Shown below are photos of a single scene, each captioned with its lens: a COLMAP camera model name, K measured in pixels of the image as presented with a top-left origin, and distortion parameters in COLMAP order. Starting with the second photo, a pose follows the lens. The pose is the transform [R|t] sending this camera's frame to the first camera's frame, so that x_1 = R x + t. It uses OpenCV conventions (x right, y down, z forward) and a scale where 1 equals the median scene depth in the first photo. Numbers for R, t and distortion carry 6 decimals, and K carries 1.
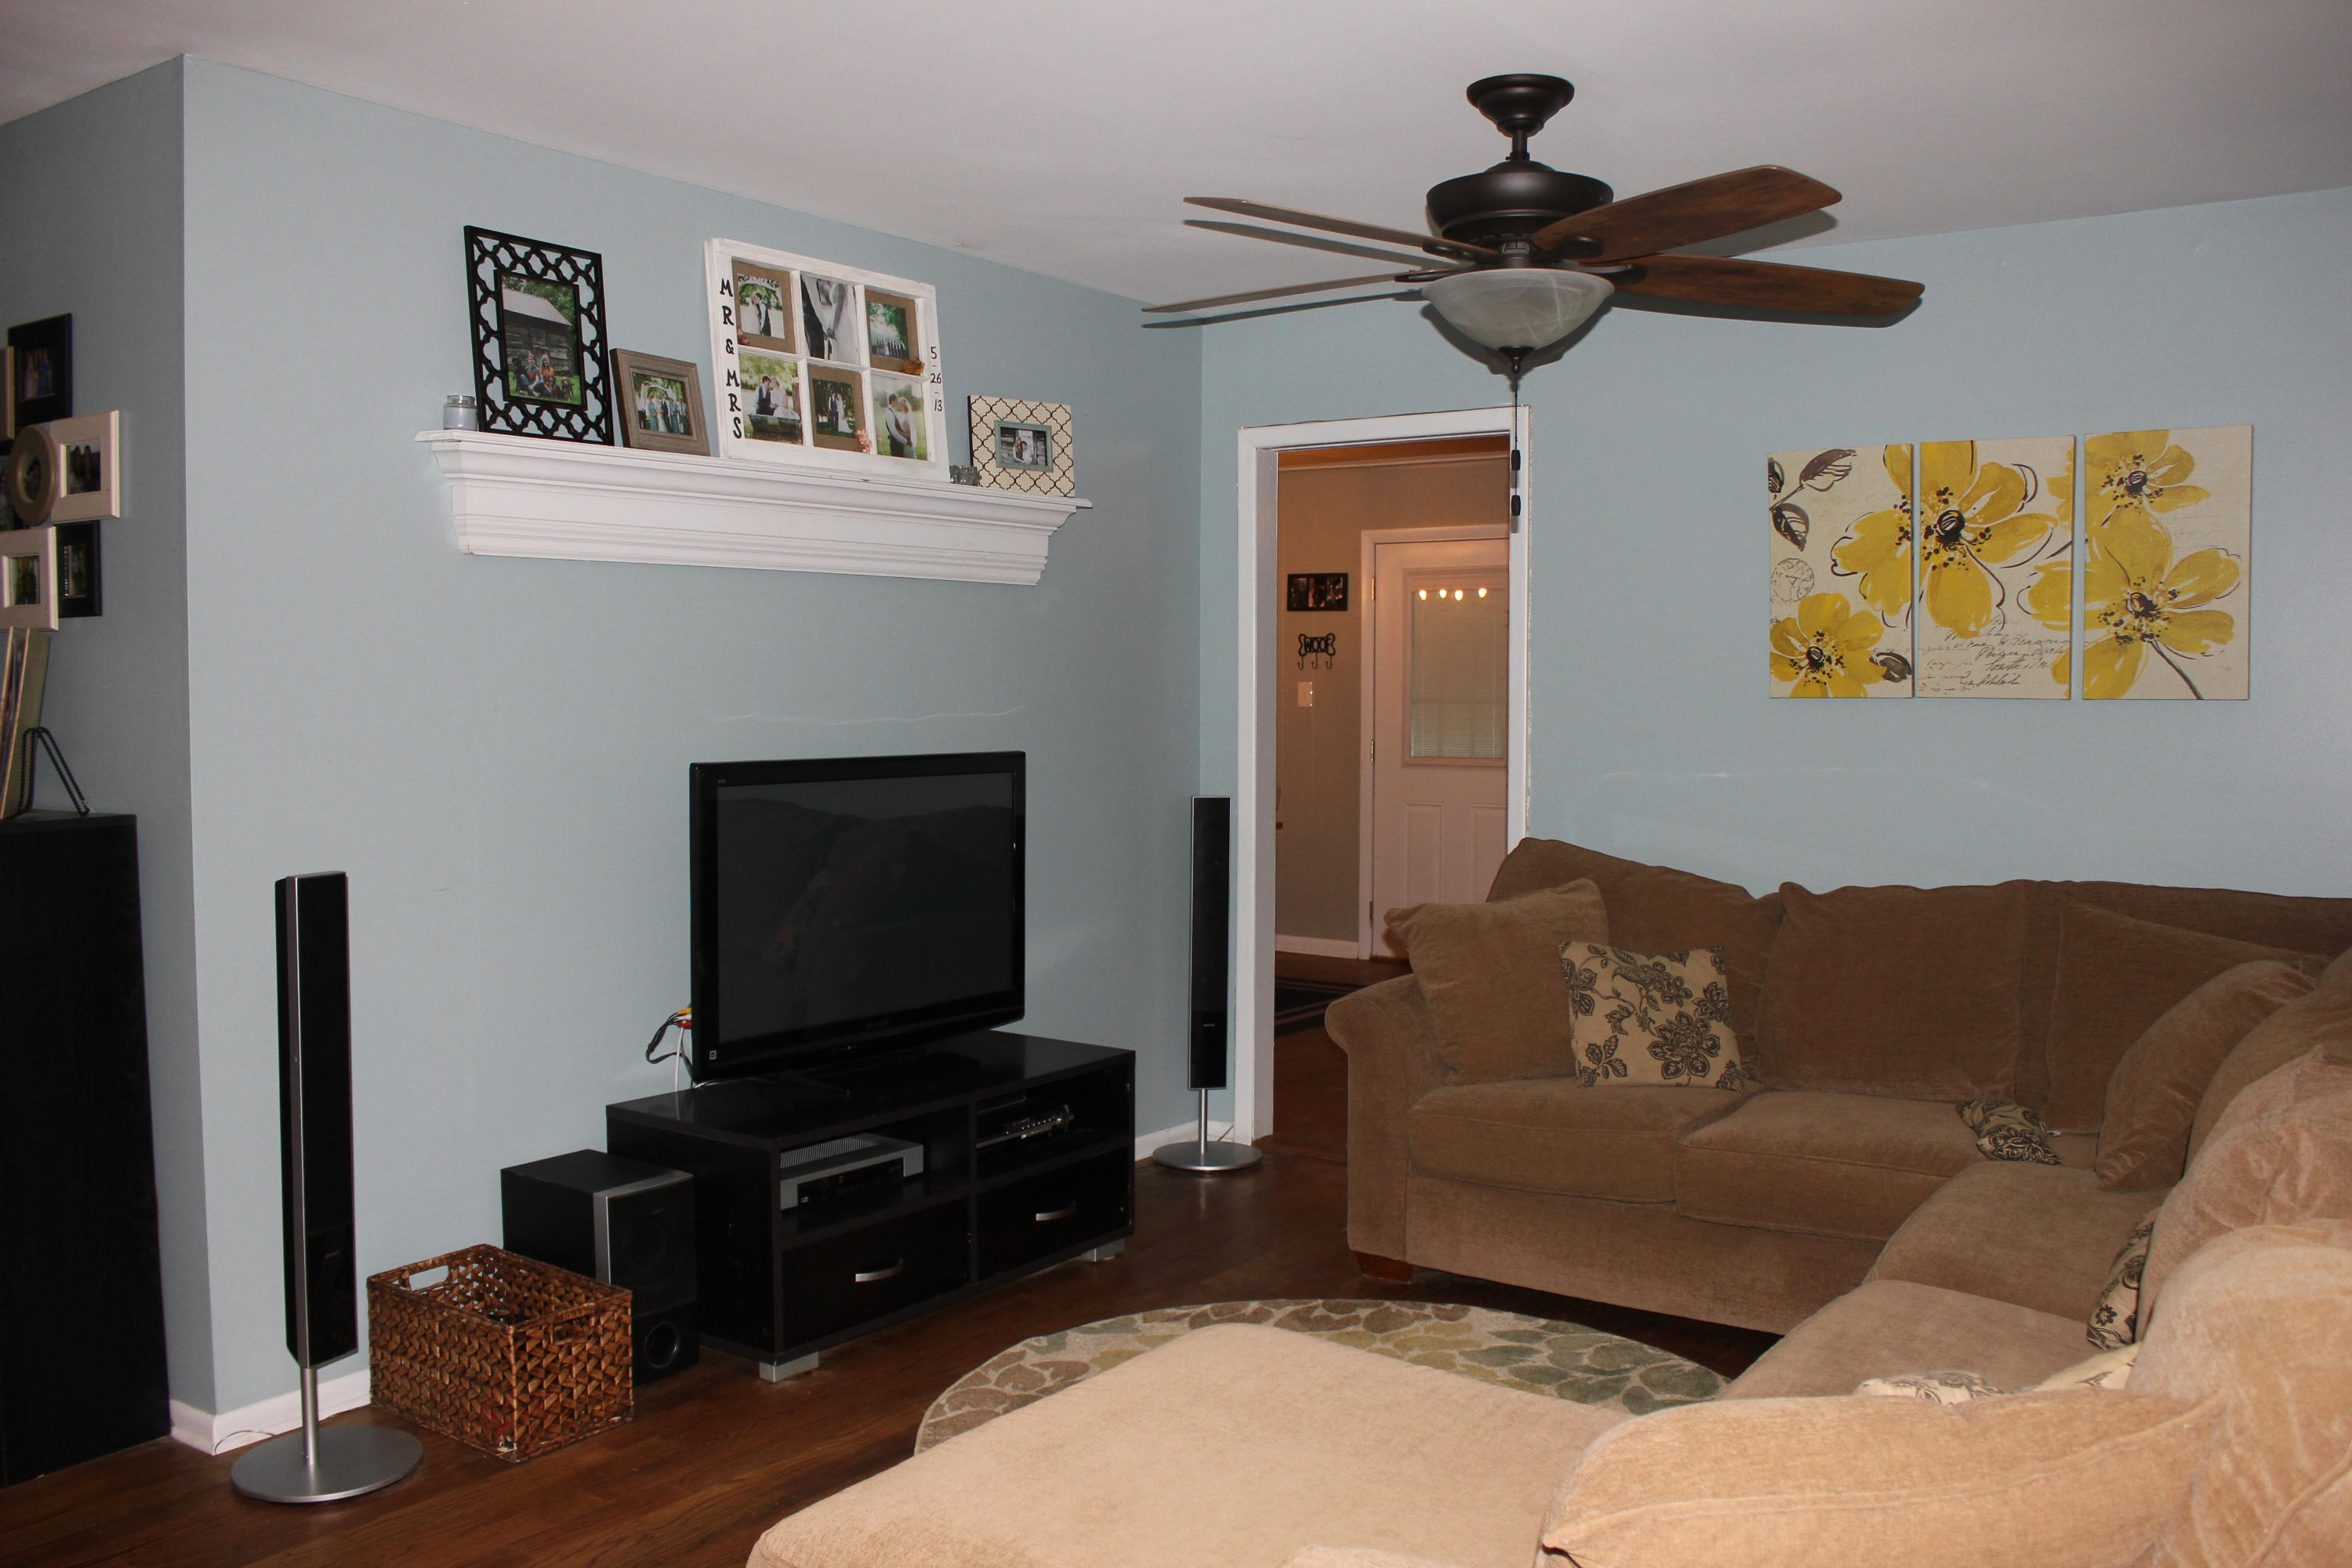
lens RADIAL K [[1988.9, 0, 1176.0], [0, 1988.9, 784.0], [0, 0, 1]] dist [-0.150838, 0.126111]
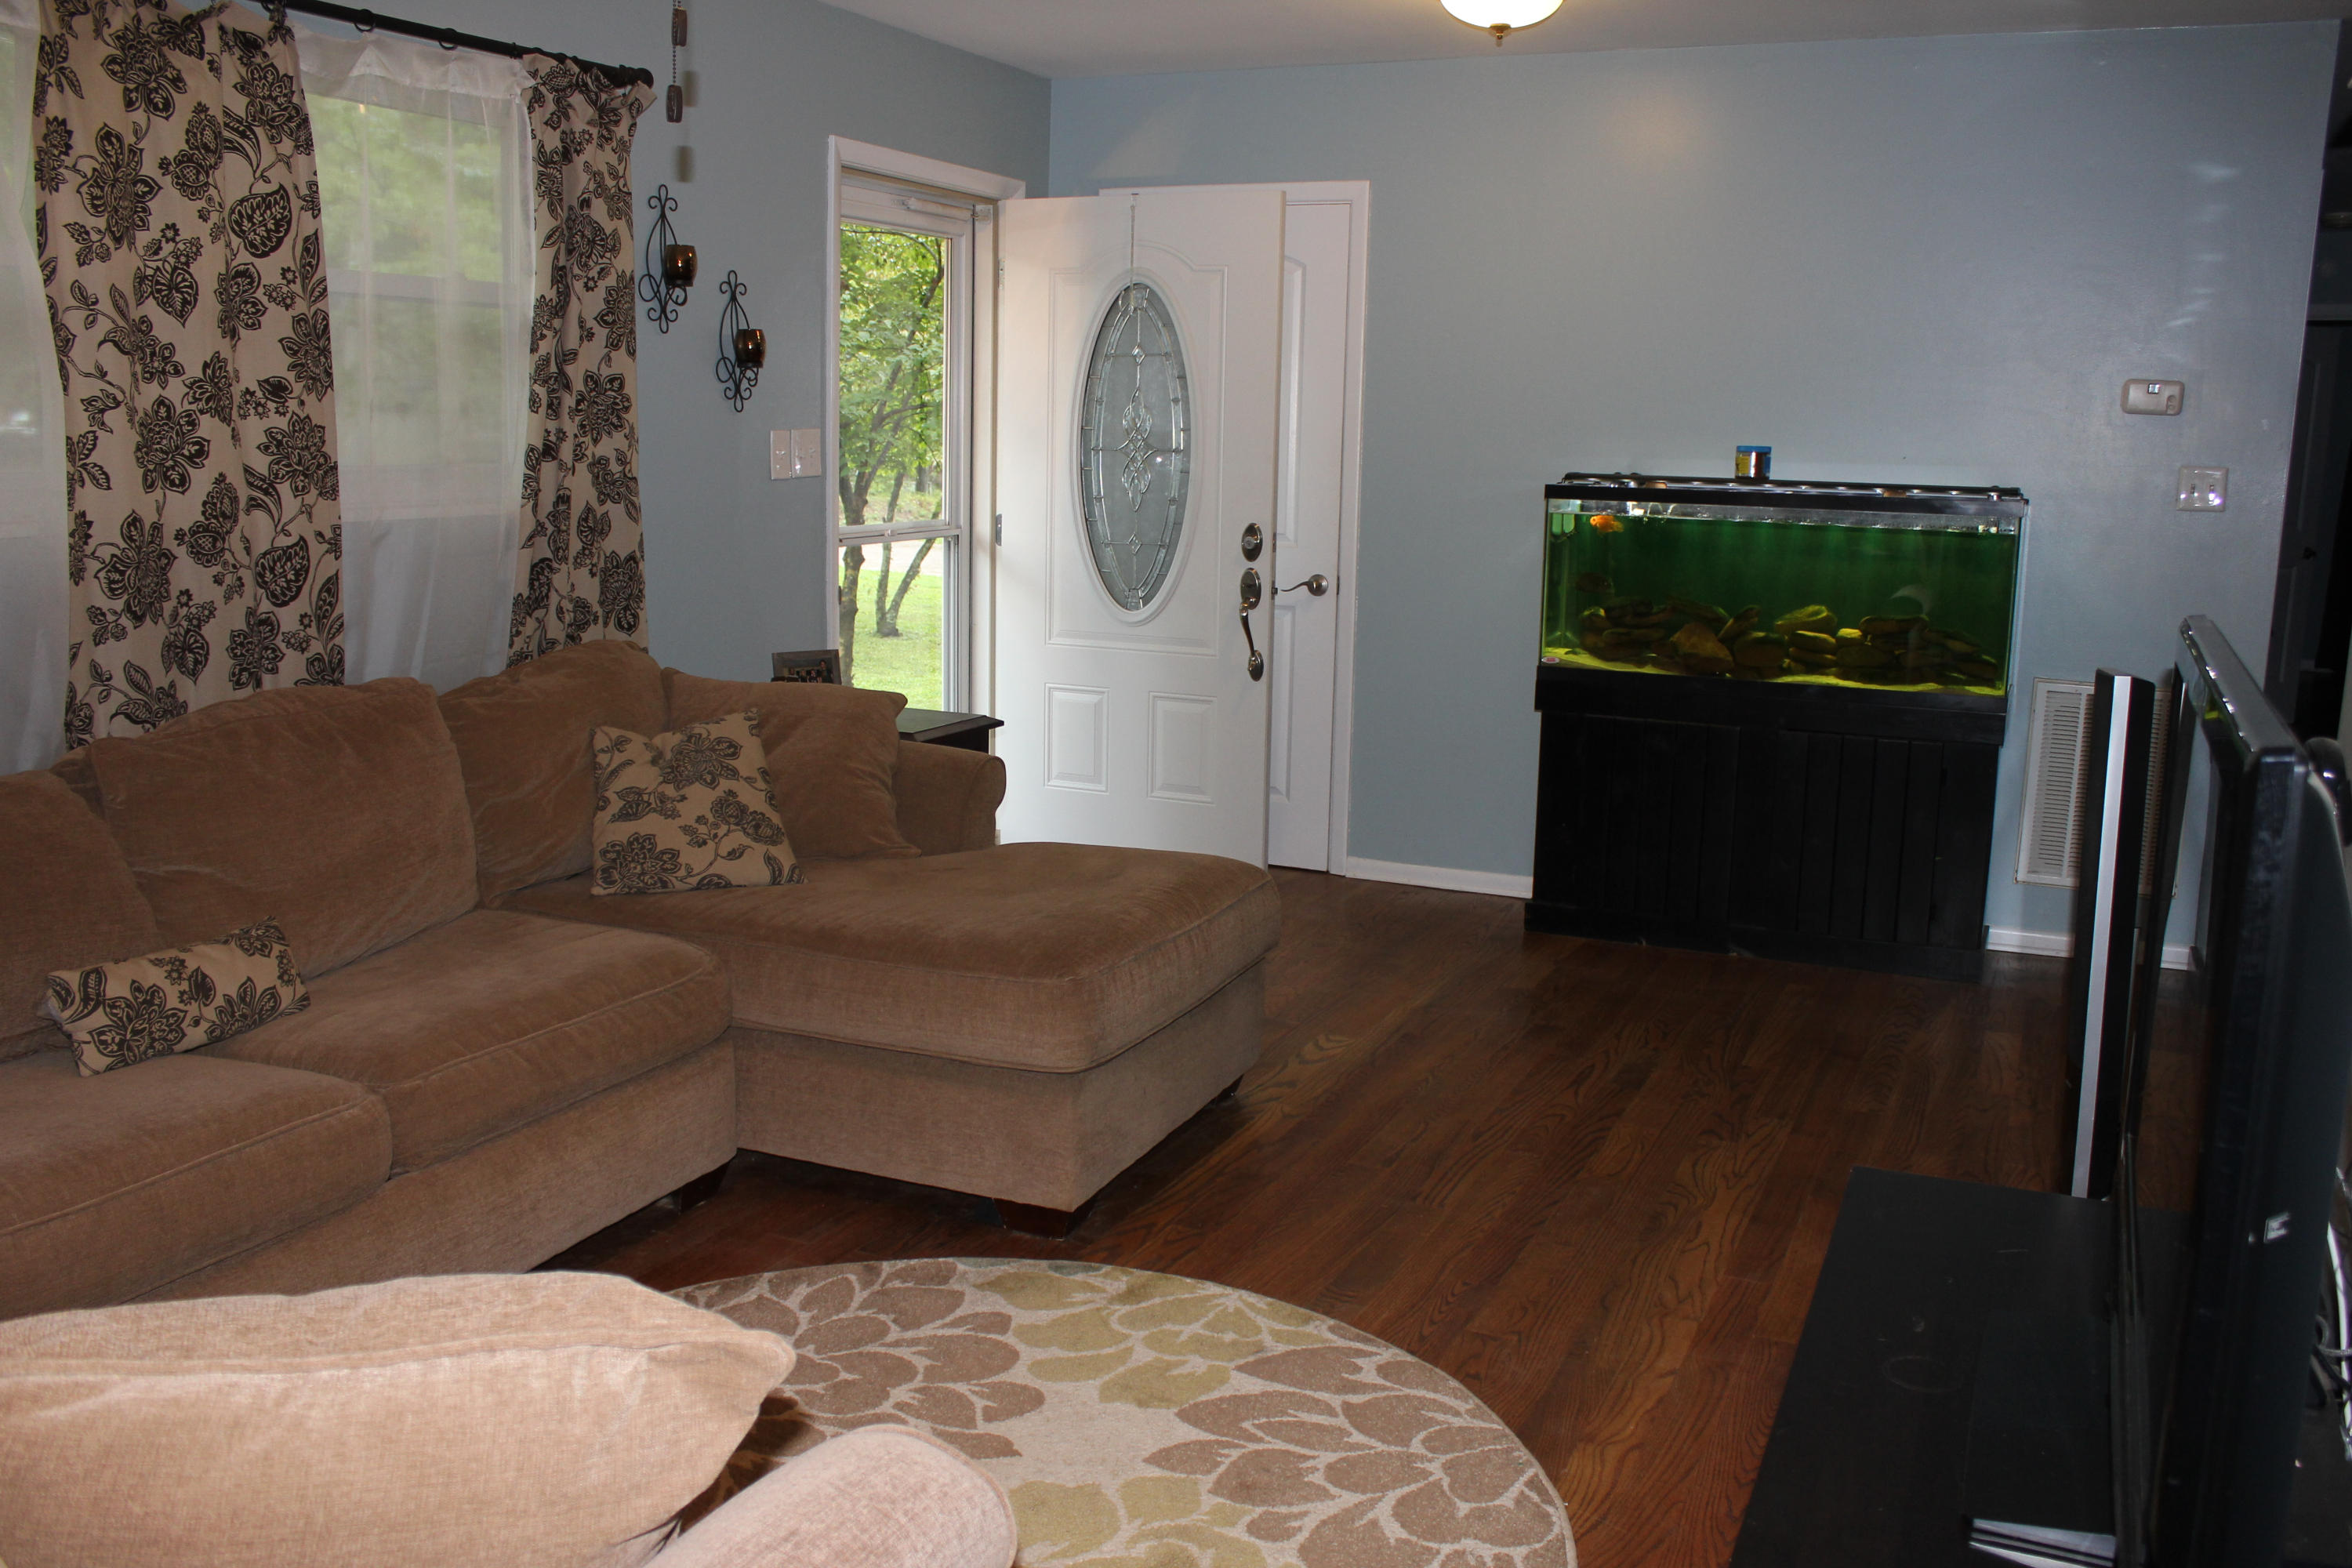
lens RADIAL K [[1988.9, 0, 1176.0], [0, 1988.9, 784.0], [0, 0, 1]] dist [-0.150838, 0.126111]
pose [[-0.982815, 0.011999, -0.184203, 0.108085], [-0.030239, 0.973939, 0.224784, -0.064725], [0.182100, 0.226492, -0.956839, 1.297512]]
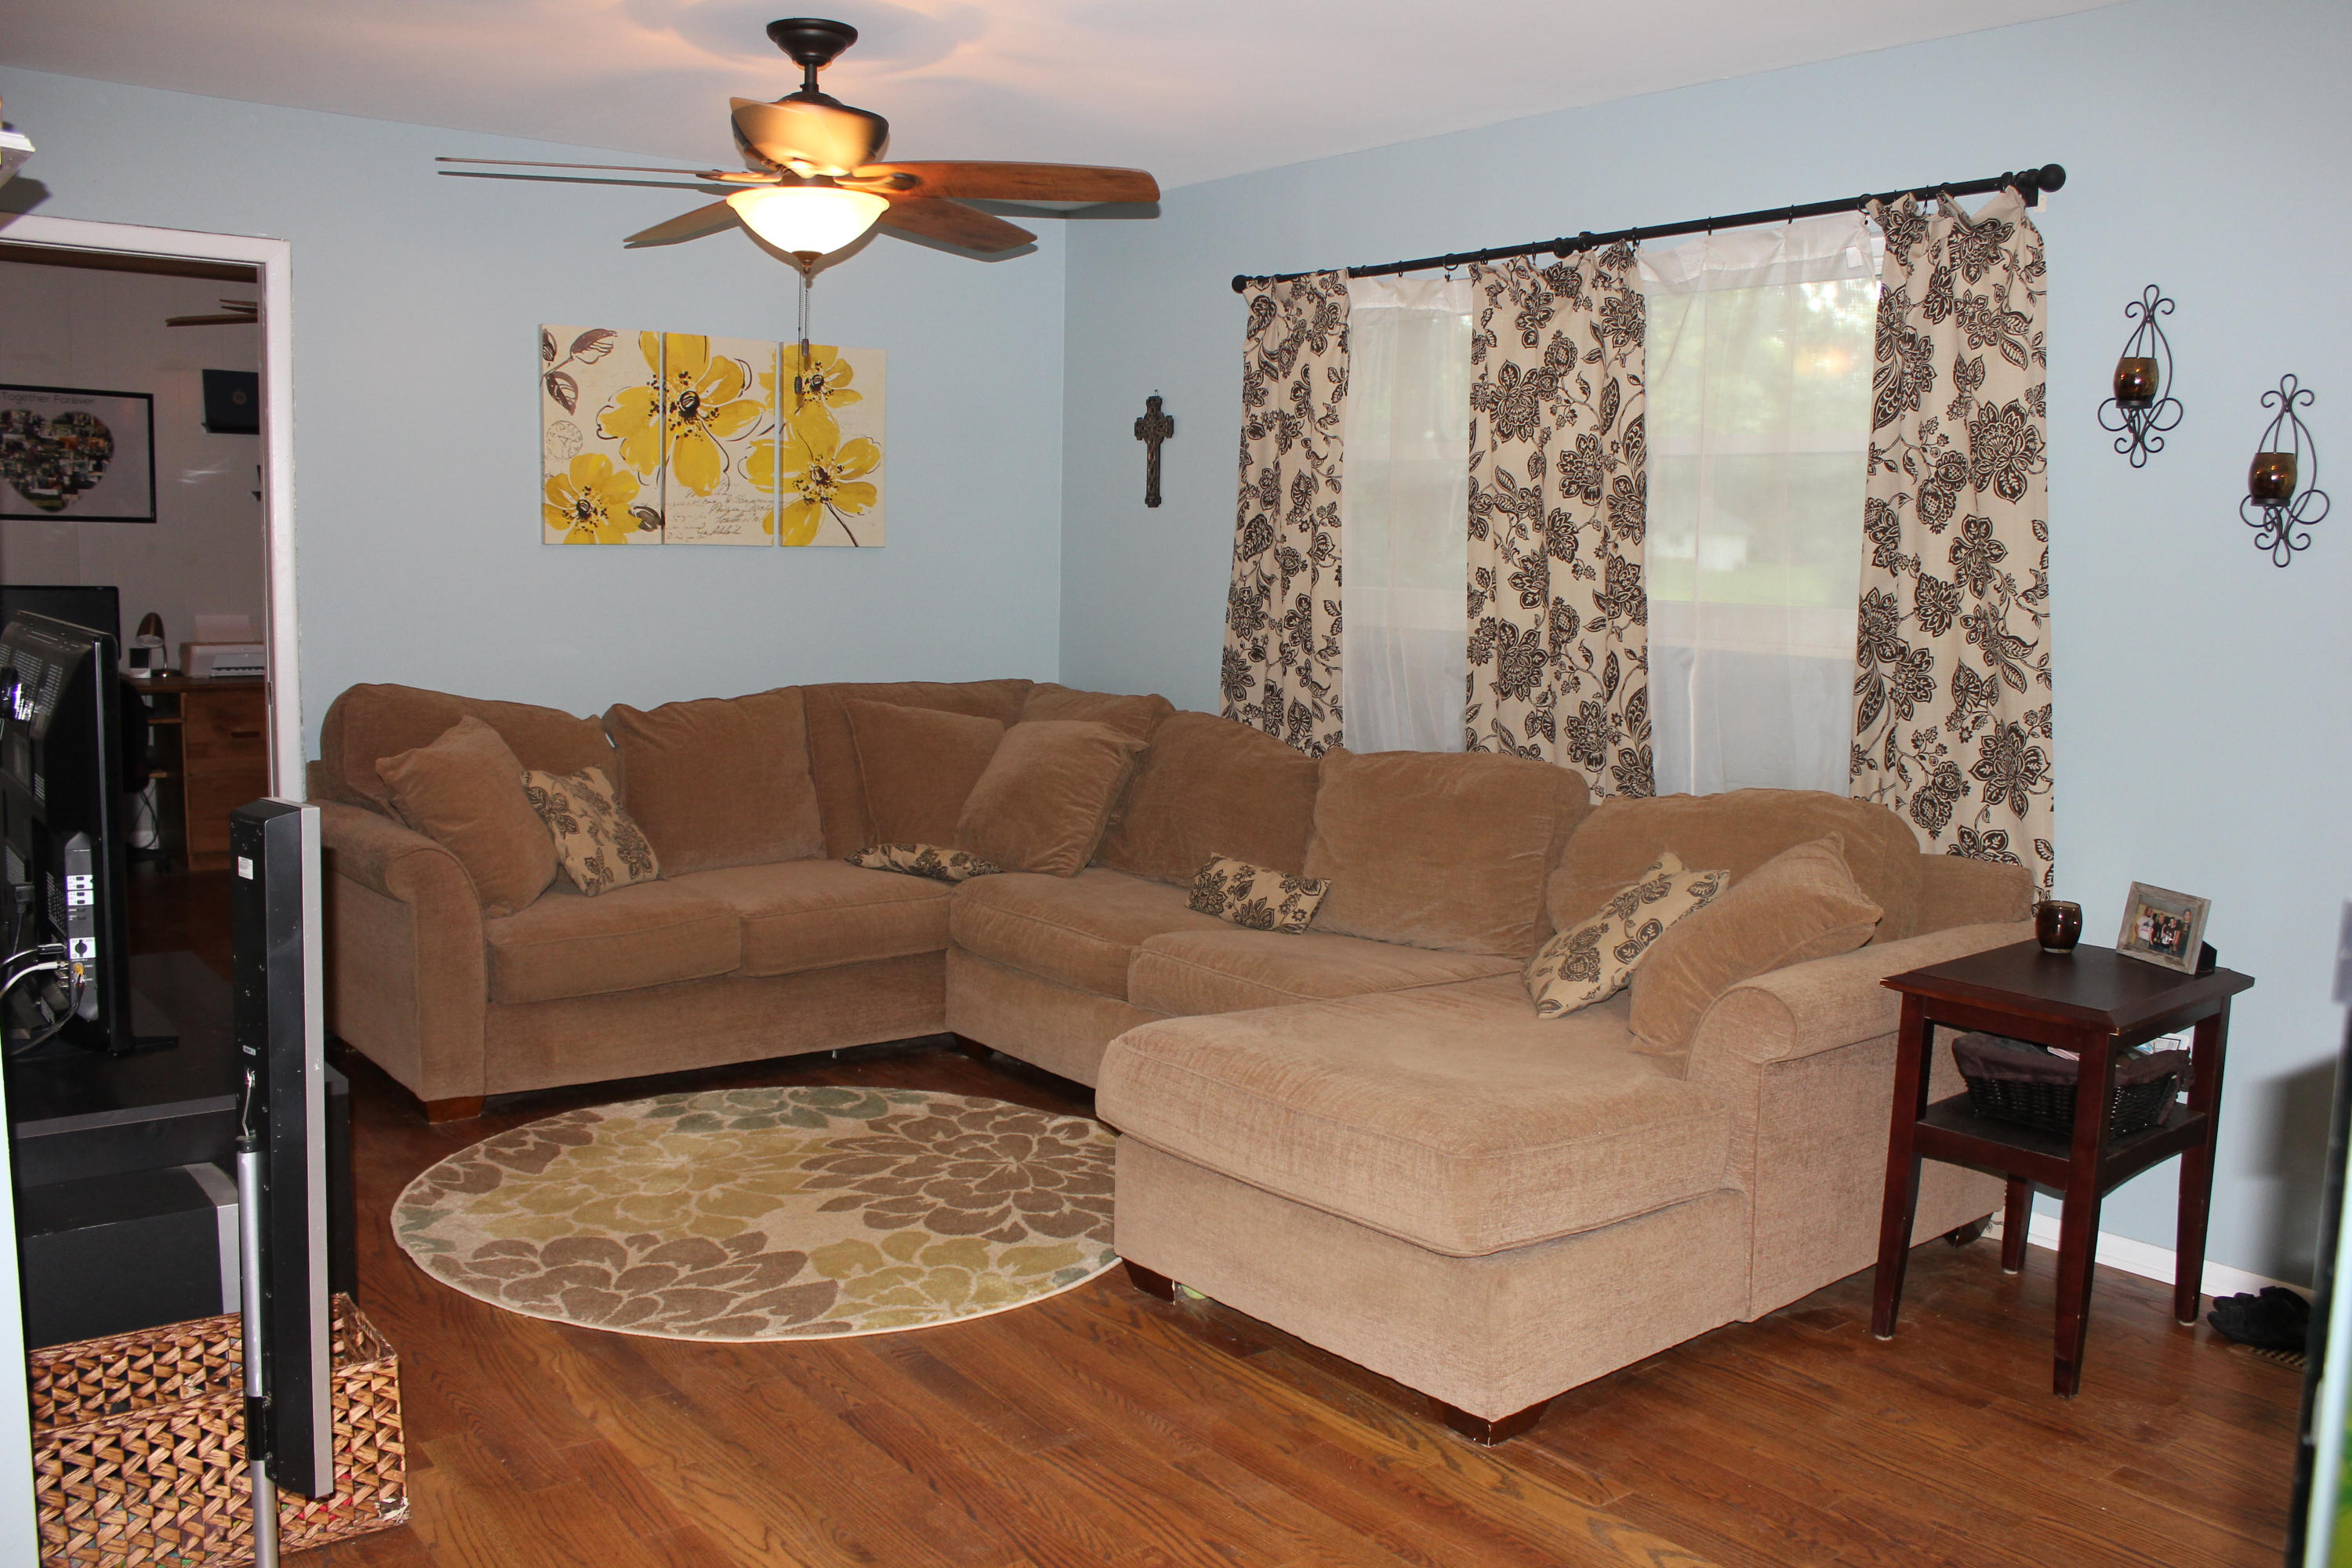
lens RADIAL K [[1988.9, 0, 1176.0], [0, 1988.9, 784.0], [0, 0, 1]] dist [-0.150838, 0.126111]
pose [[0.287387, -0.109251, 0.951563, -0.736226], [0.024112, 0.993984, 0.106839, -0.019988], [-0.957511, -0.007760, 0.288292, 0.358741]]
